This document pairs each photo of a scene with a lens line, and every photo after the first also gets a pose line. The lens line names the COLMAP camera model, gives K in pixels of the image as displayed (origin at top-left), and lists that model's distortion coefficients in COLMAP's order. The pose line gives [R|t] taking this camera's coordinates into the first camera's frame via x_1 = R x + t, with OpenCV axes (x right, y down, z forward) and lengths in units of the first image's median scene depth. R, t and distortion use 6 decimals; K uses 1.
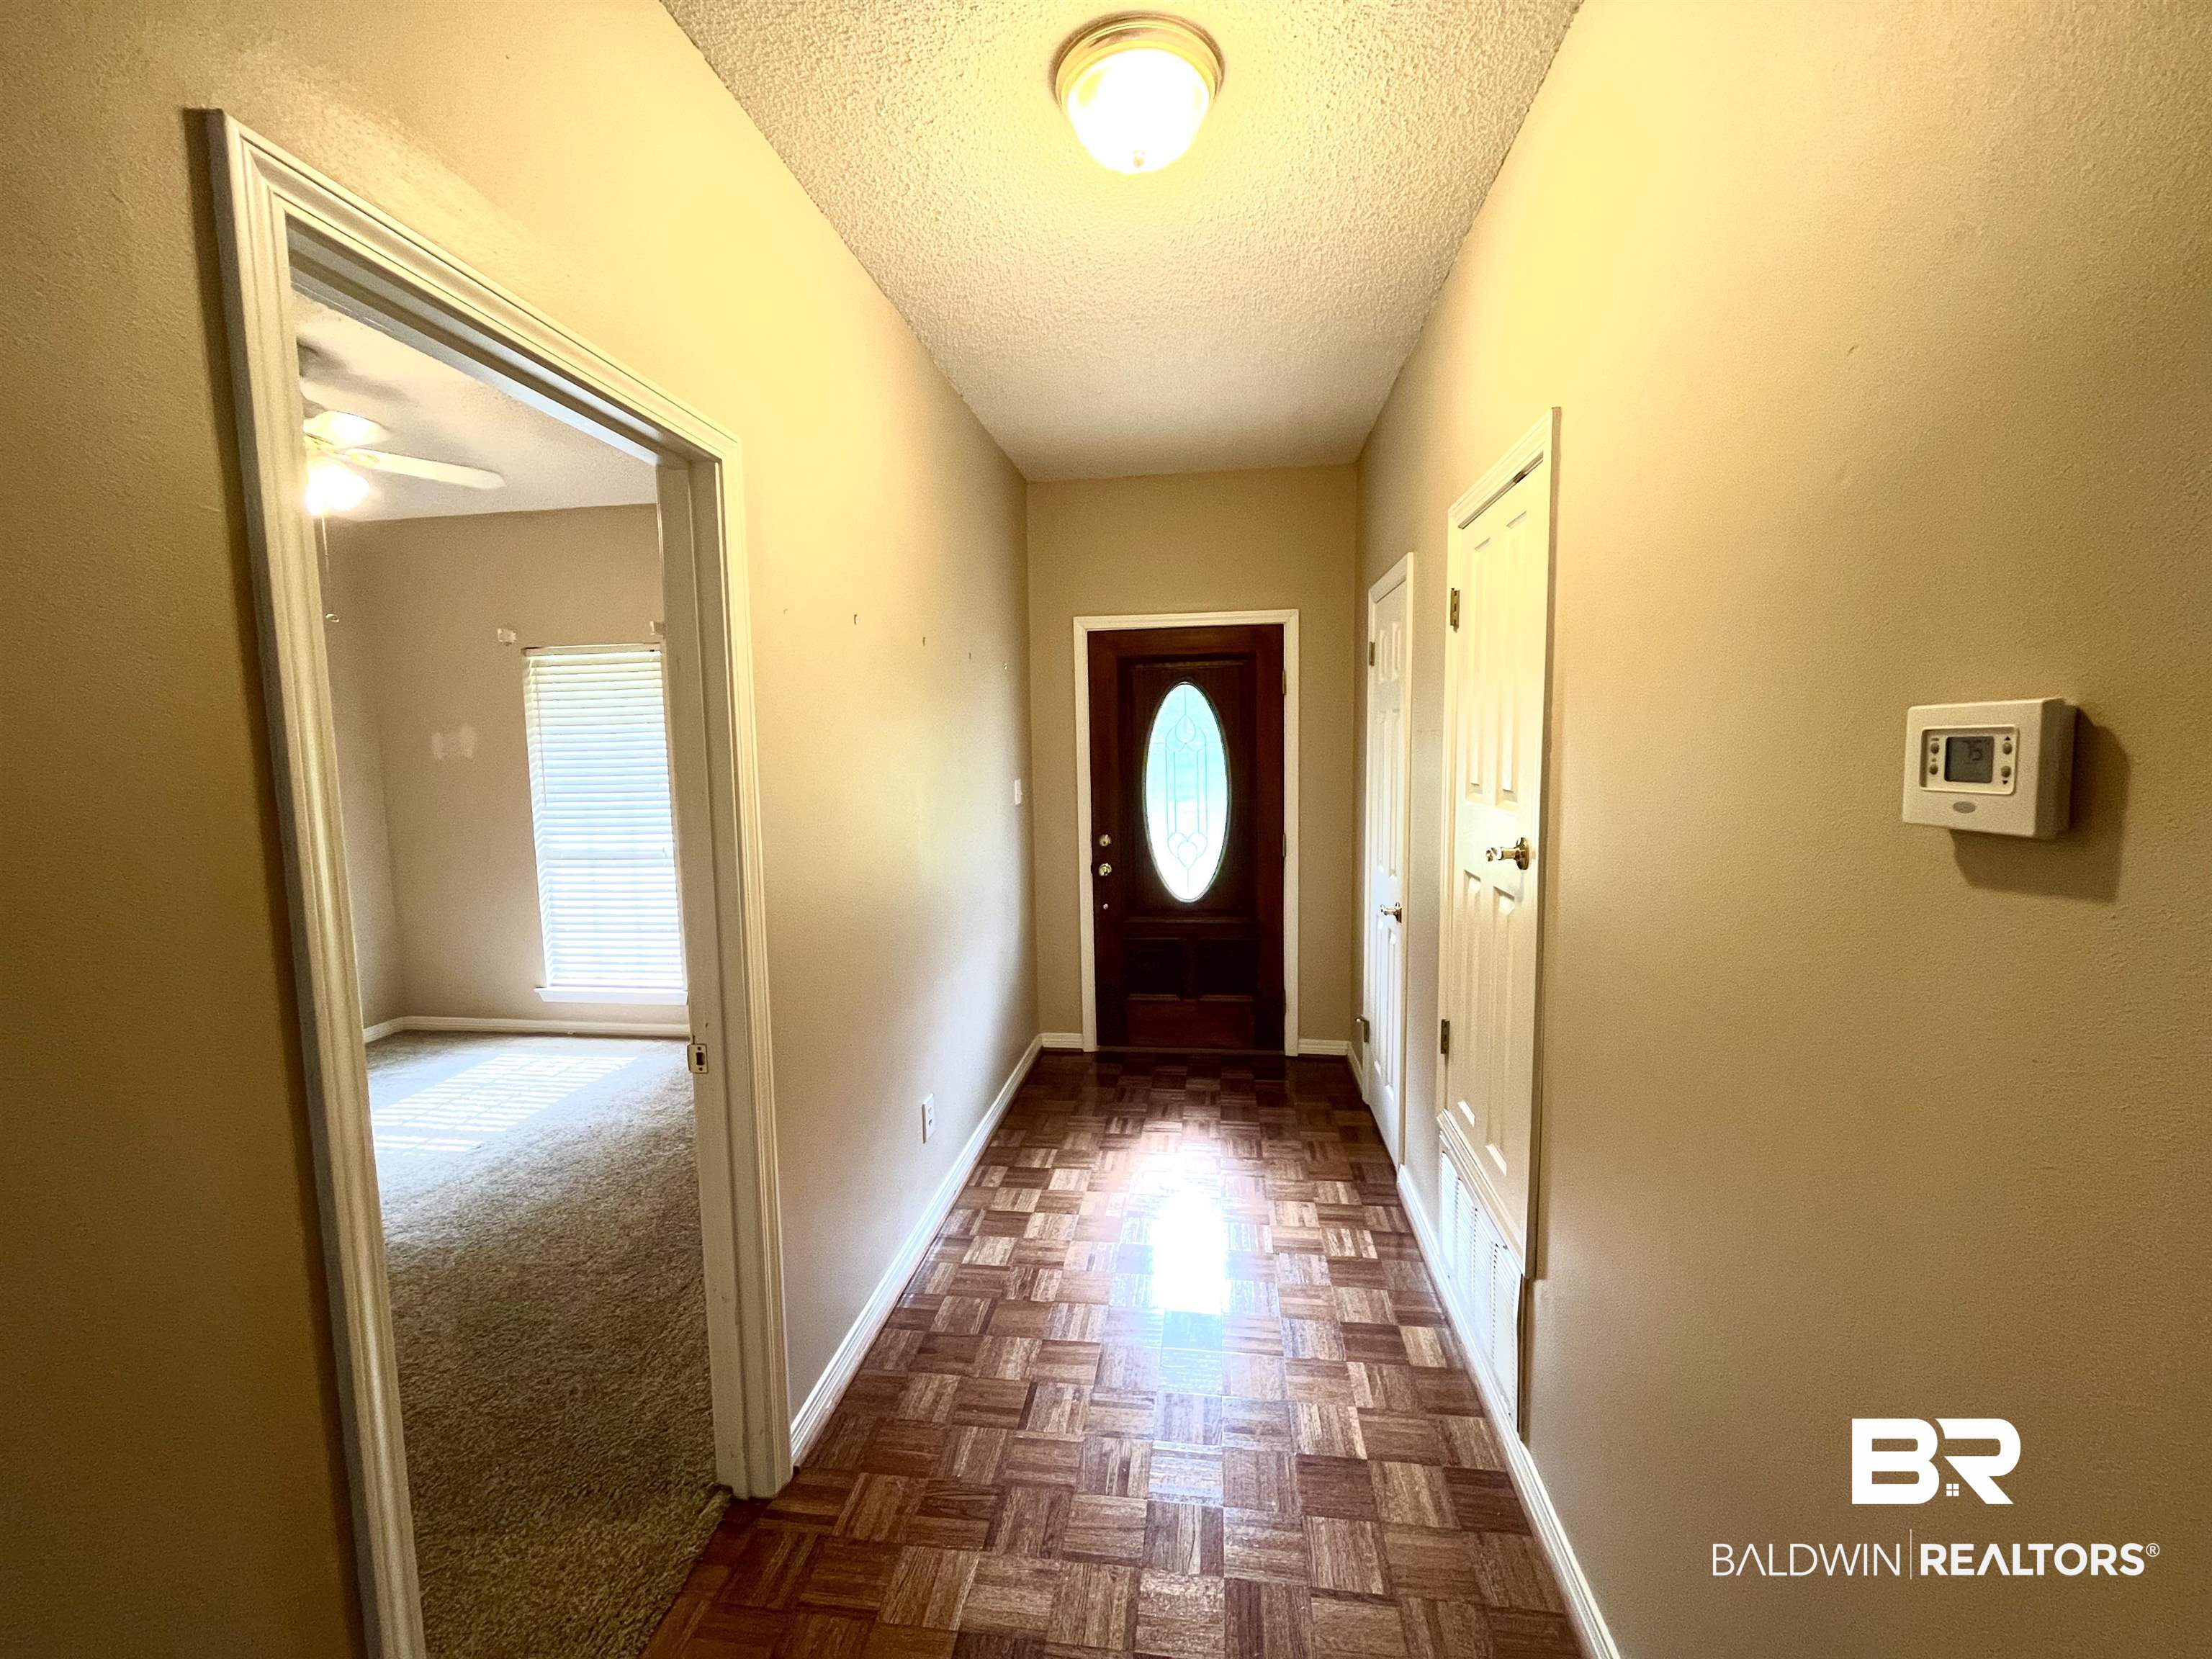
lens RADIAL K [[893.9, 0, 1096.4], [0, 893.9, 827.8], [0, 0, 1]] dist [-0.003375, -0.000410]
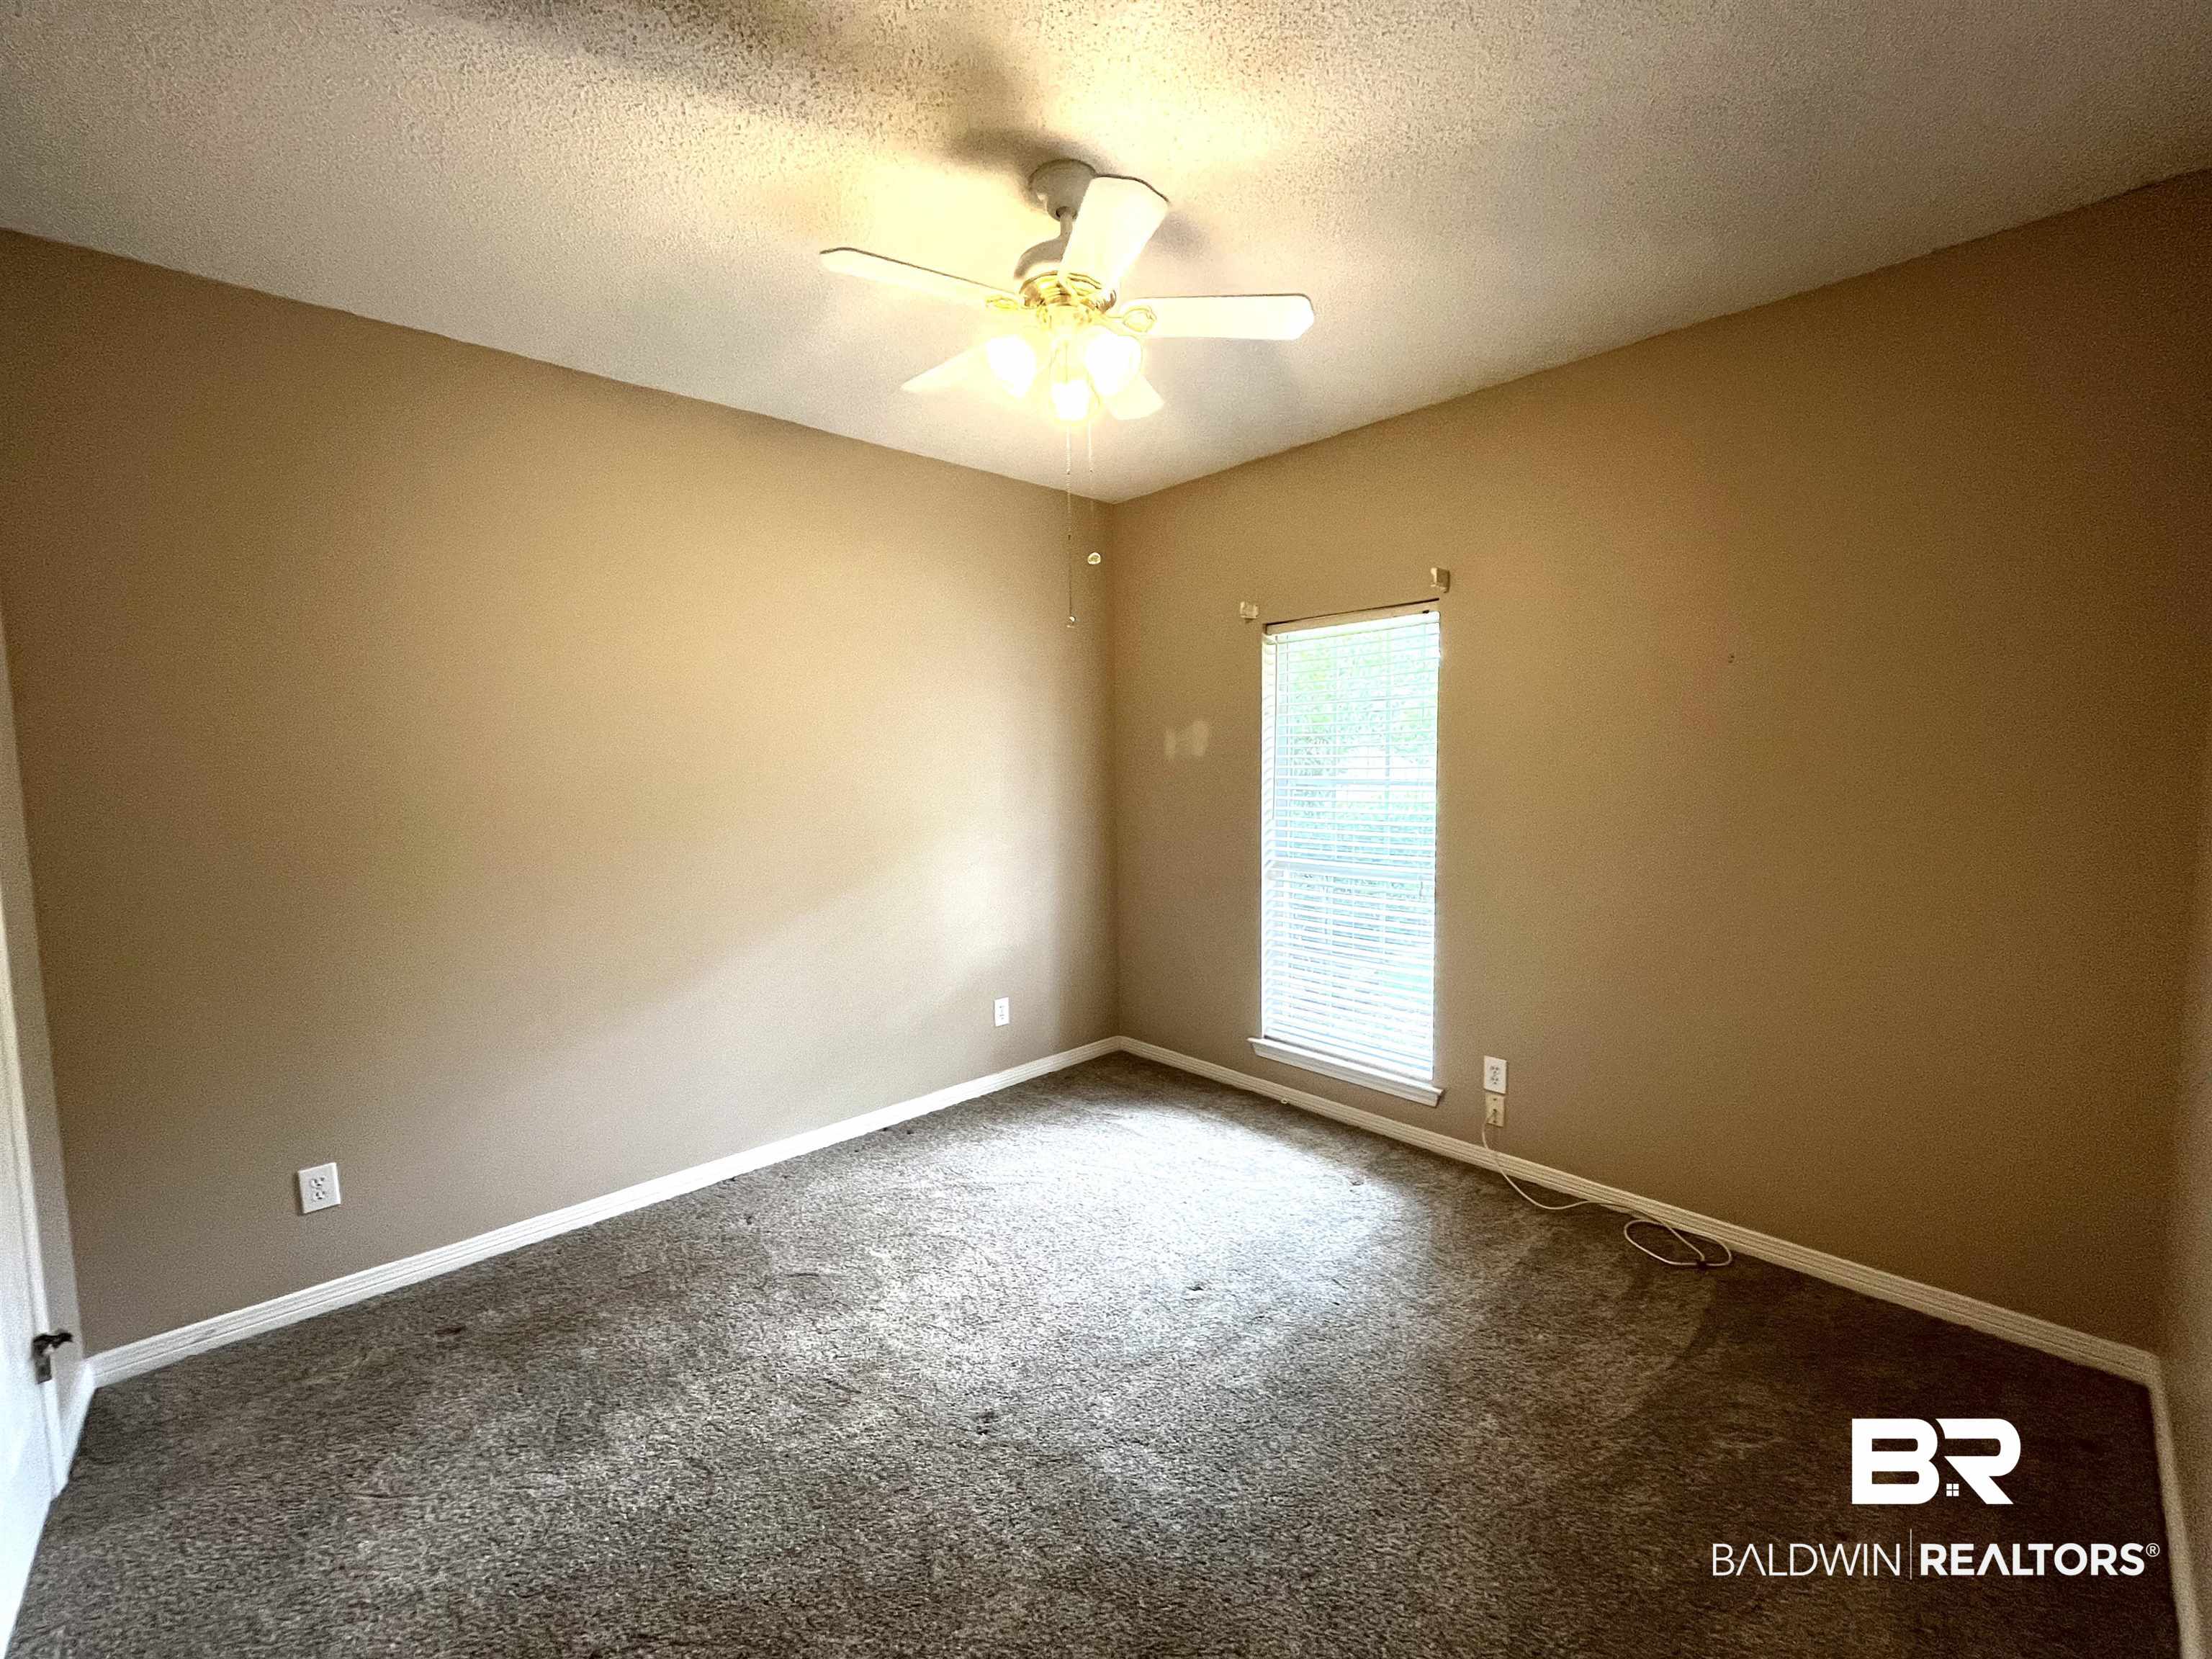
lens RADIAL K [[893.9, 0, 1102.7], [0, 893.9, 828.5], [0, 0, 1]] dist [-0.003375, -0.000410]
pose [[0.776744, 0.059712, -0.626979, -0.308870], [-0.061574, 0.997926, 0.018757, -0.027348], [0.626799, 0.024036, 0.778810, 0.362444]]
